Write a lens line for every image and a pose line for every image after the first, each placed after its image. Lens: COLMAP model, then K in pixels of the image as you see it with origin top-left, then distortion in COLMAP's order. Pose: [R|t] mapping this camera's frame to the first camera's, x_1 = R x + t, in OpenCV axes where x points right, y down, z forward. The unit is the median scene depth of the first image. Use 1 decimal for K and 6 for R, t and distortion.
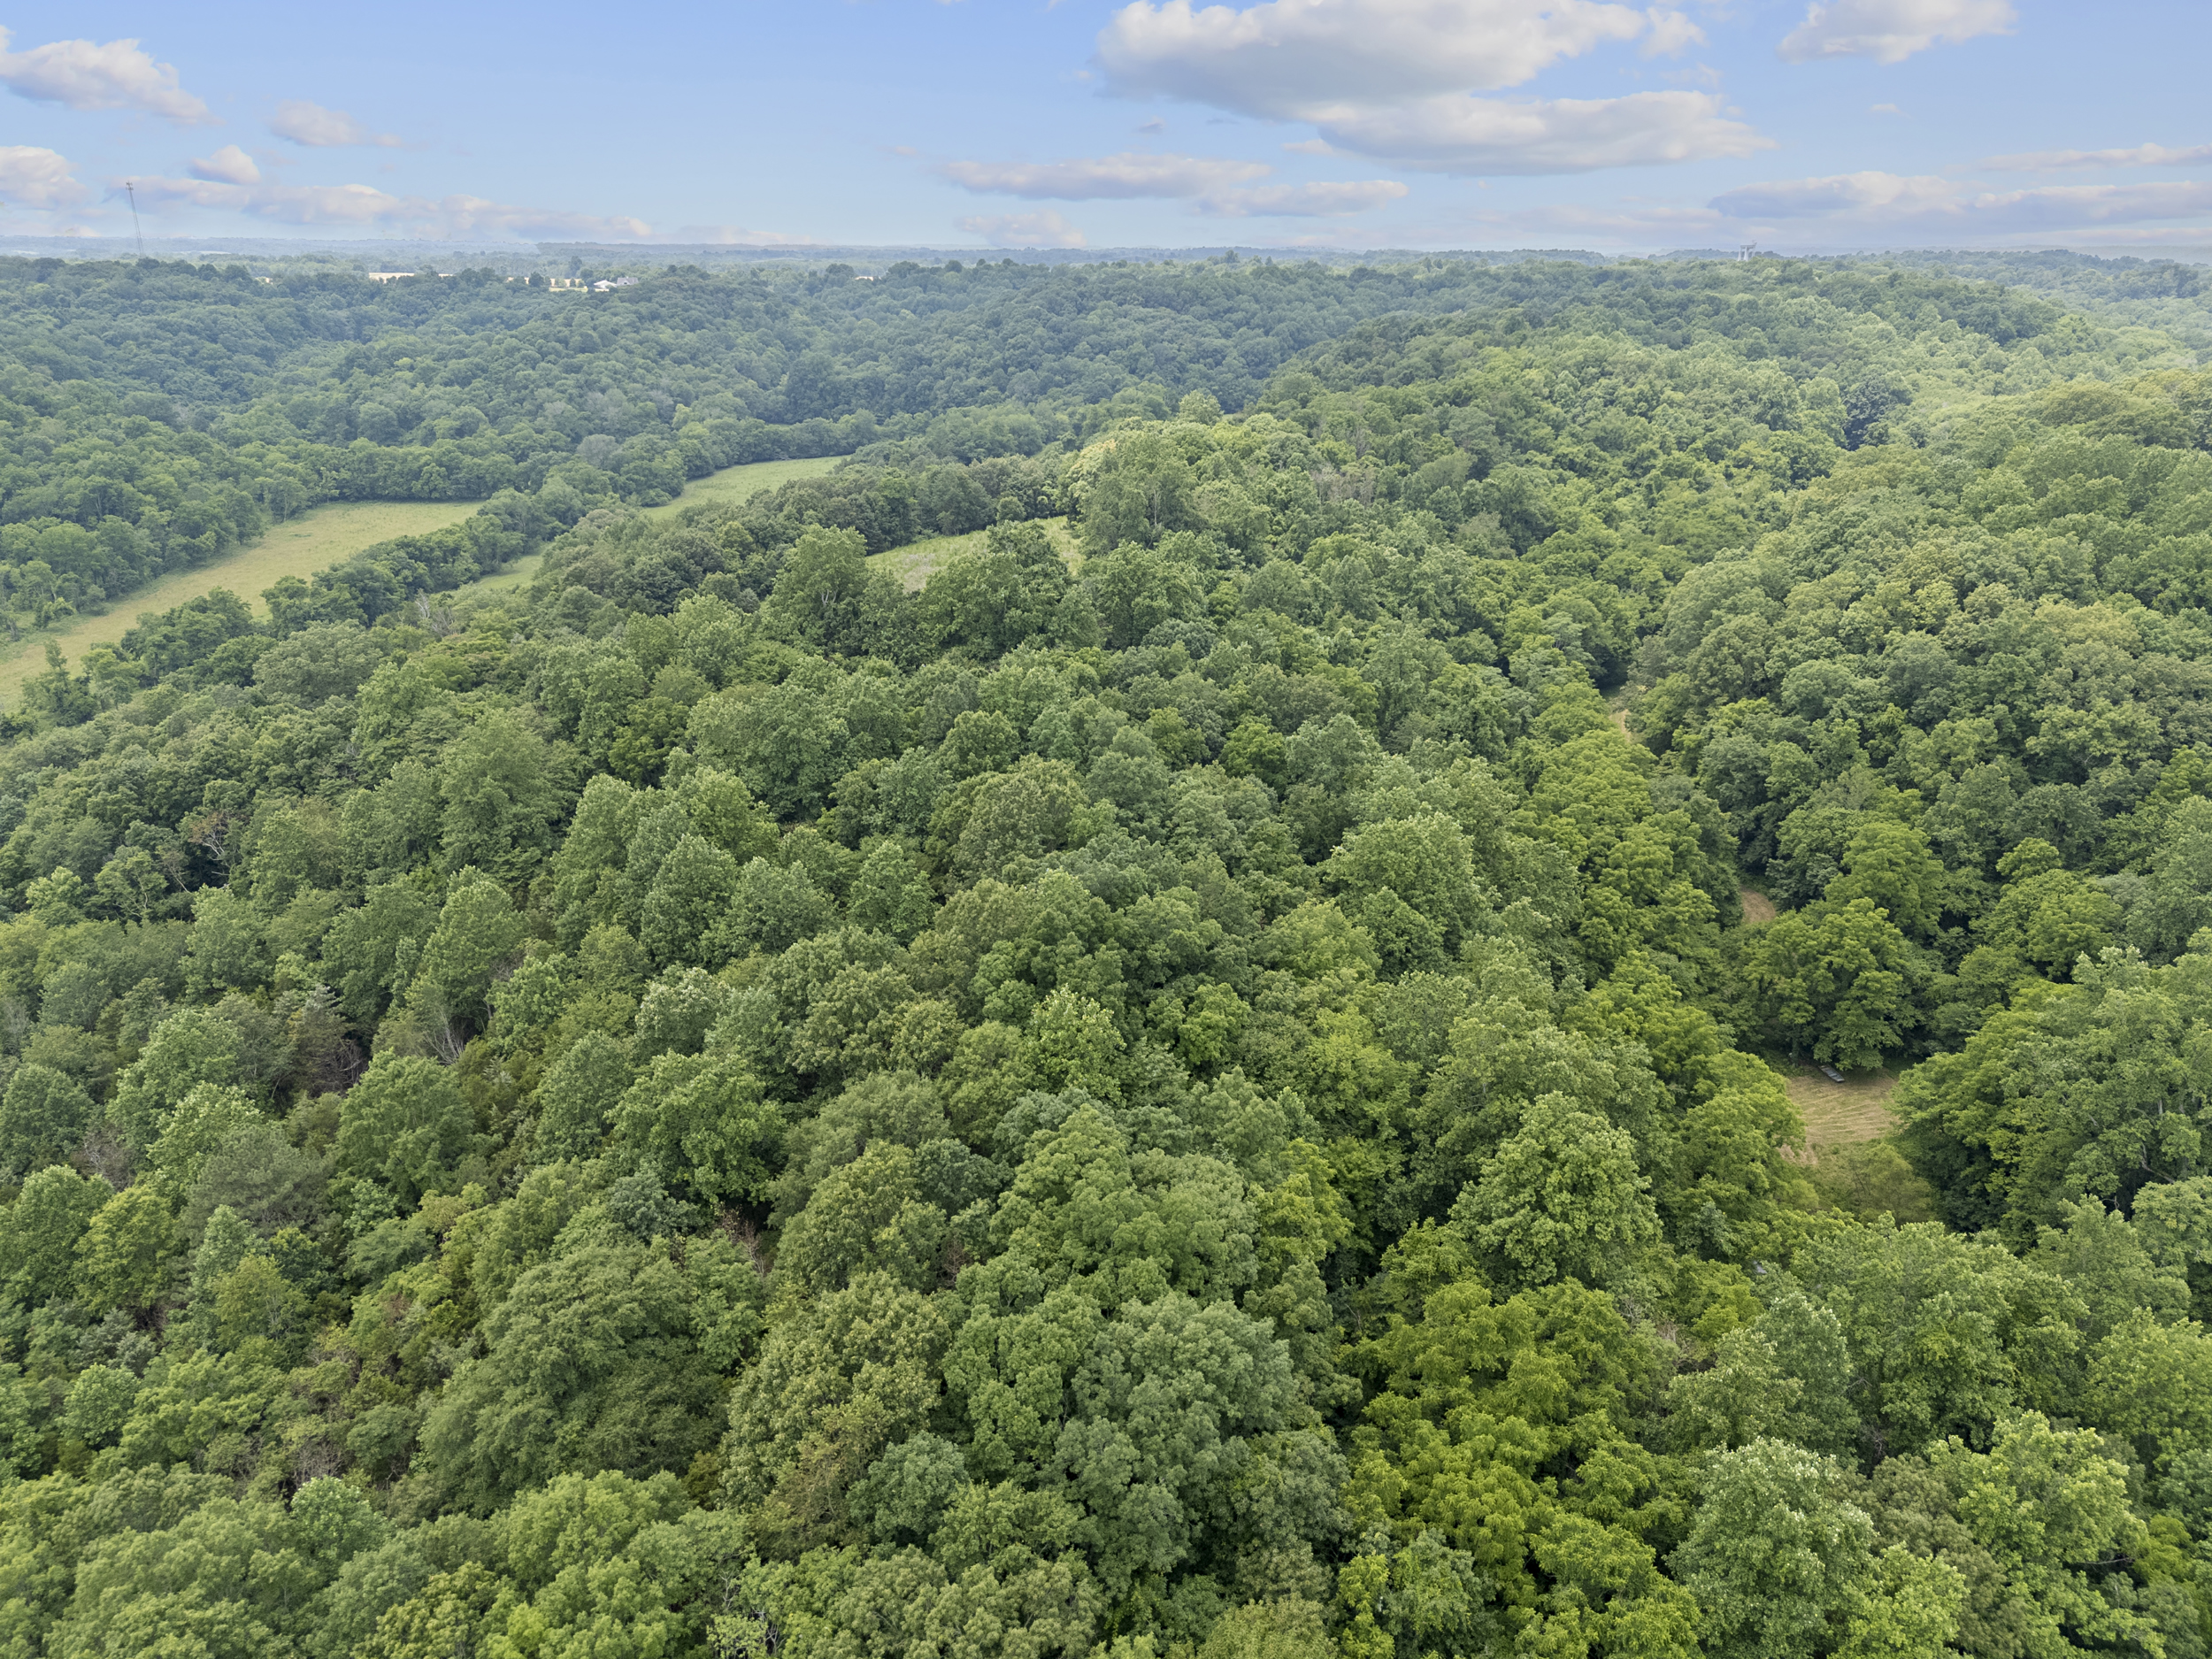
lens RADIAL K [[1643.6, 0, 1106.0], [0, 1643.6, 829.5], [0, 0, 1]] dist [0.074993, -0.075831]
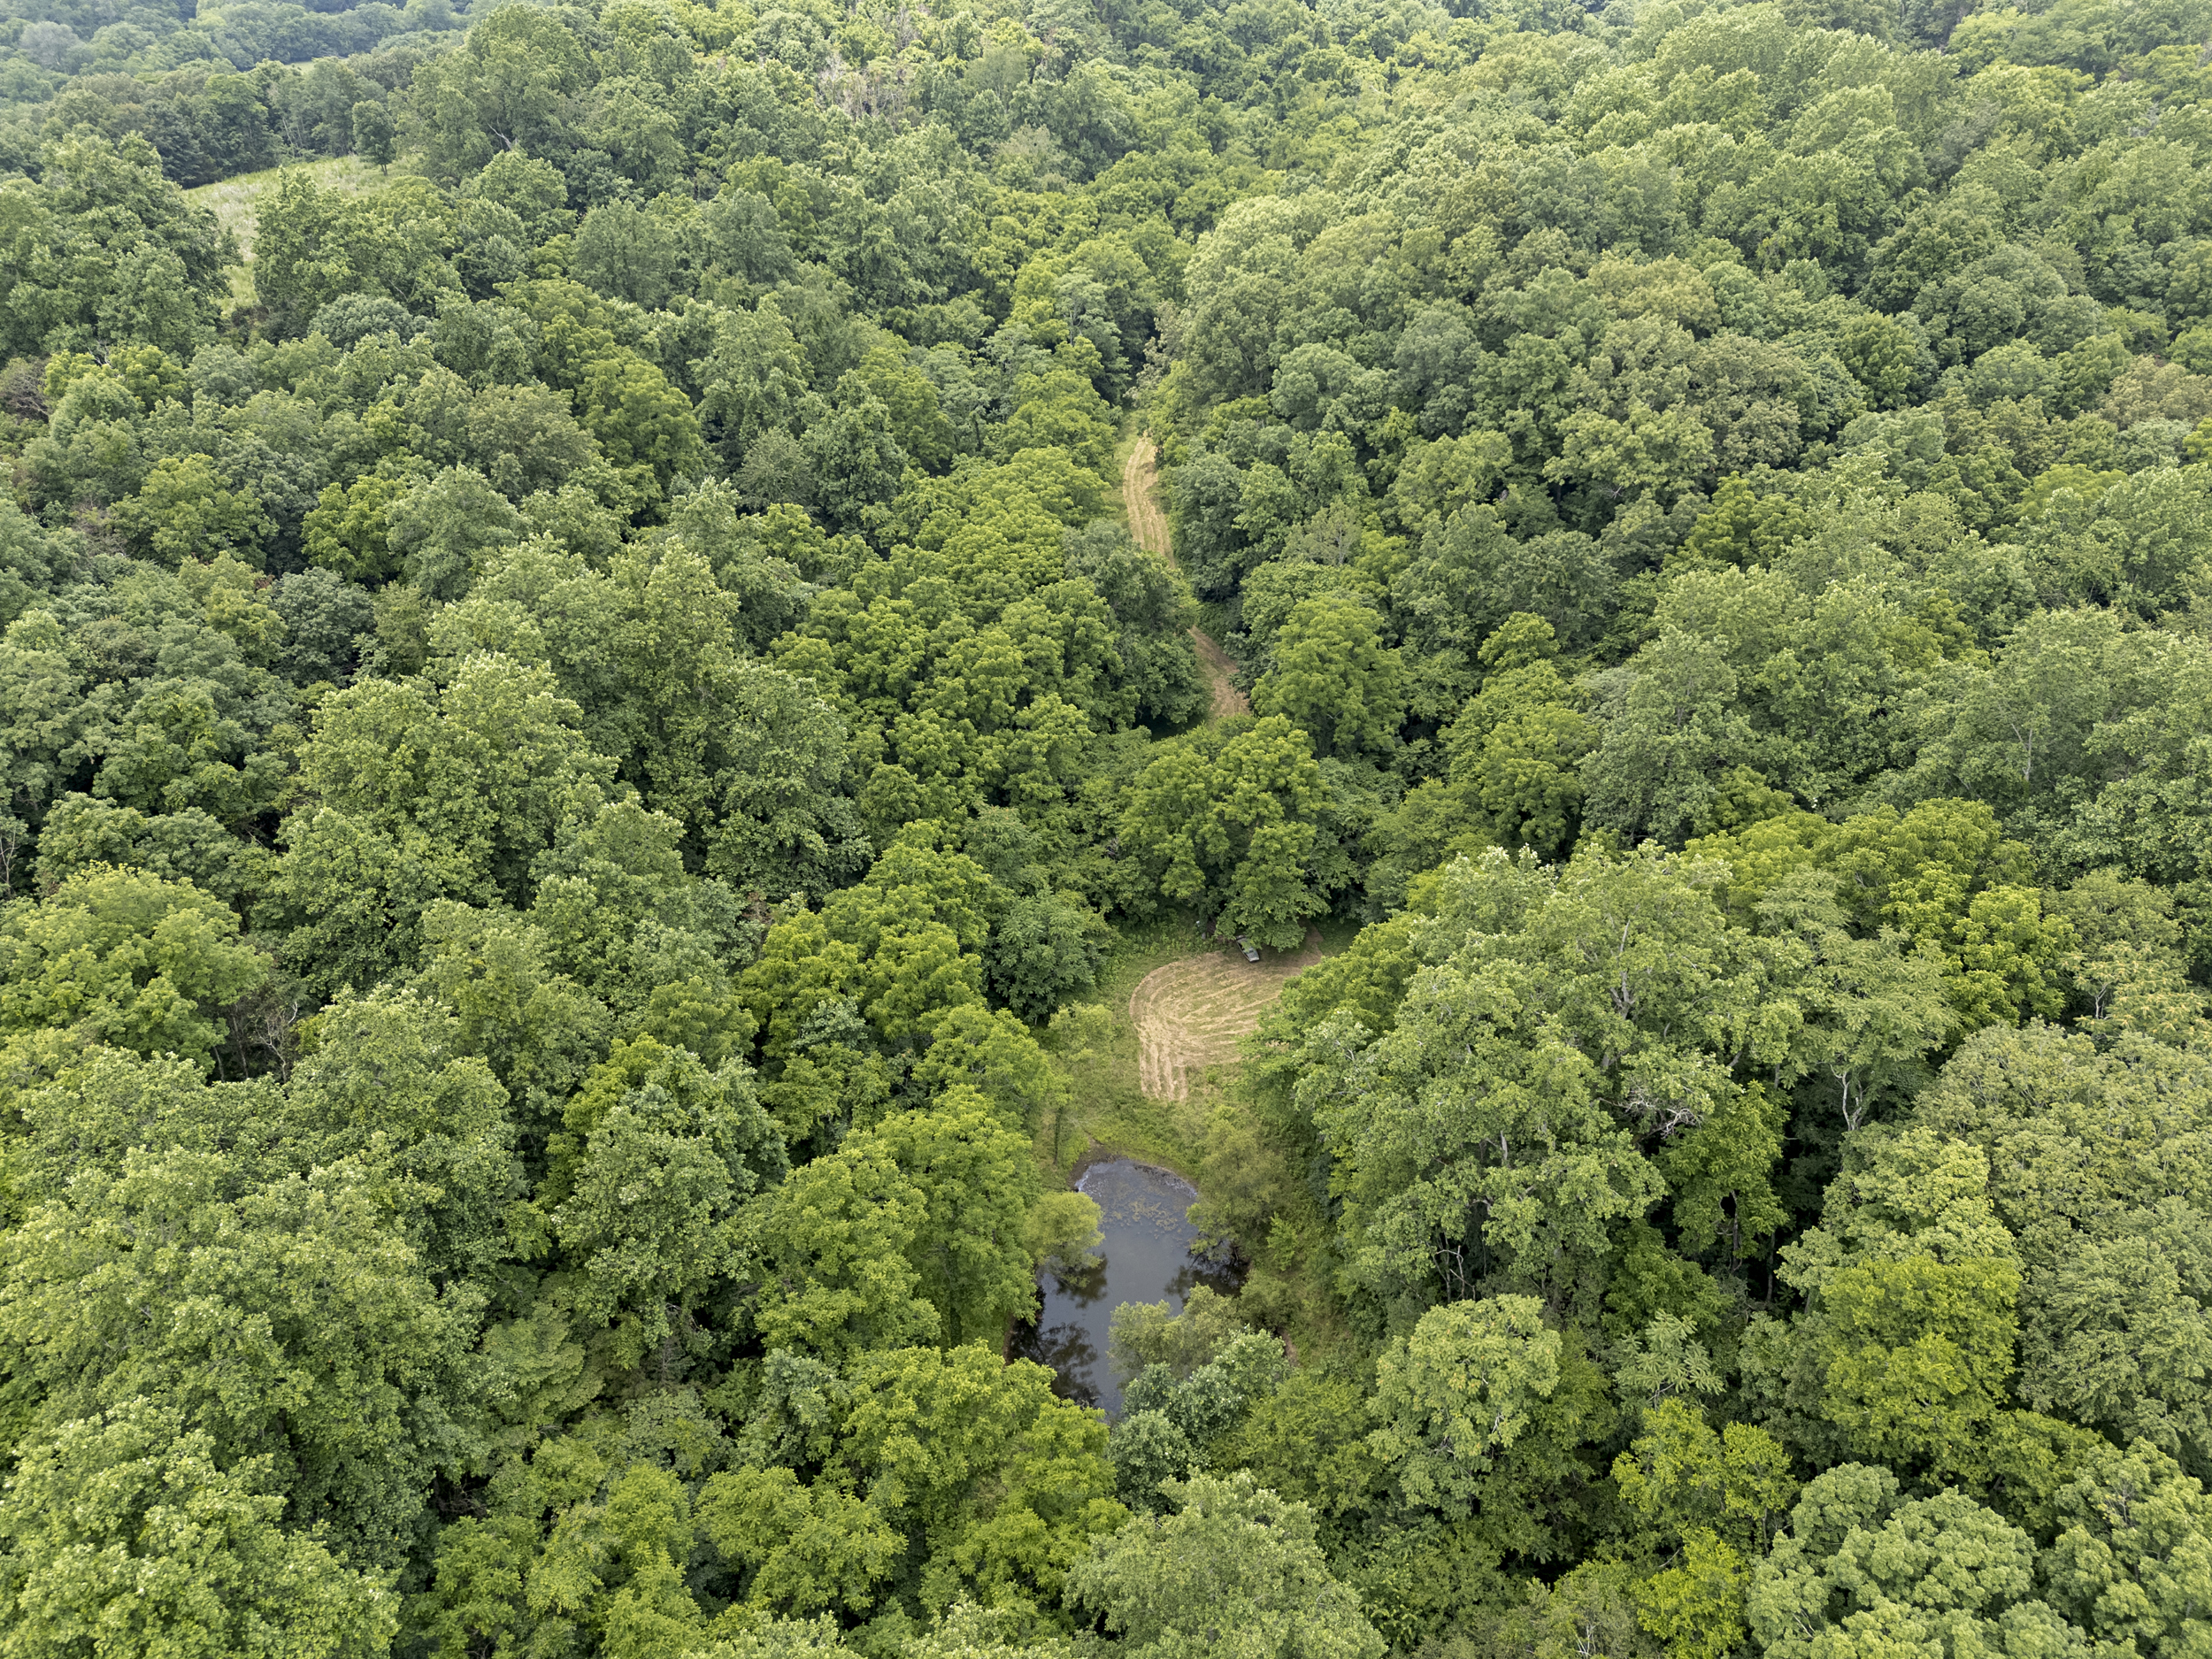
lens RADIAL K [[1643.6, 0, 1106.0], [0, 1643.6, 829.5], [0, 0, 1]] dist [0.074993, -0.075831]
pose [[0.993902, -0.049319, 0.098625, 0.281229], [0.027764, 0.977515, 0.209029, -0.052935], [-0.106717, -0.205016, 0.972923, 0.288463]]
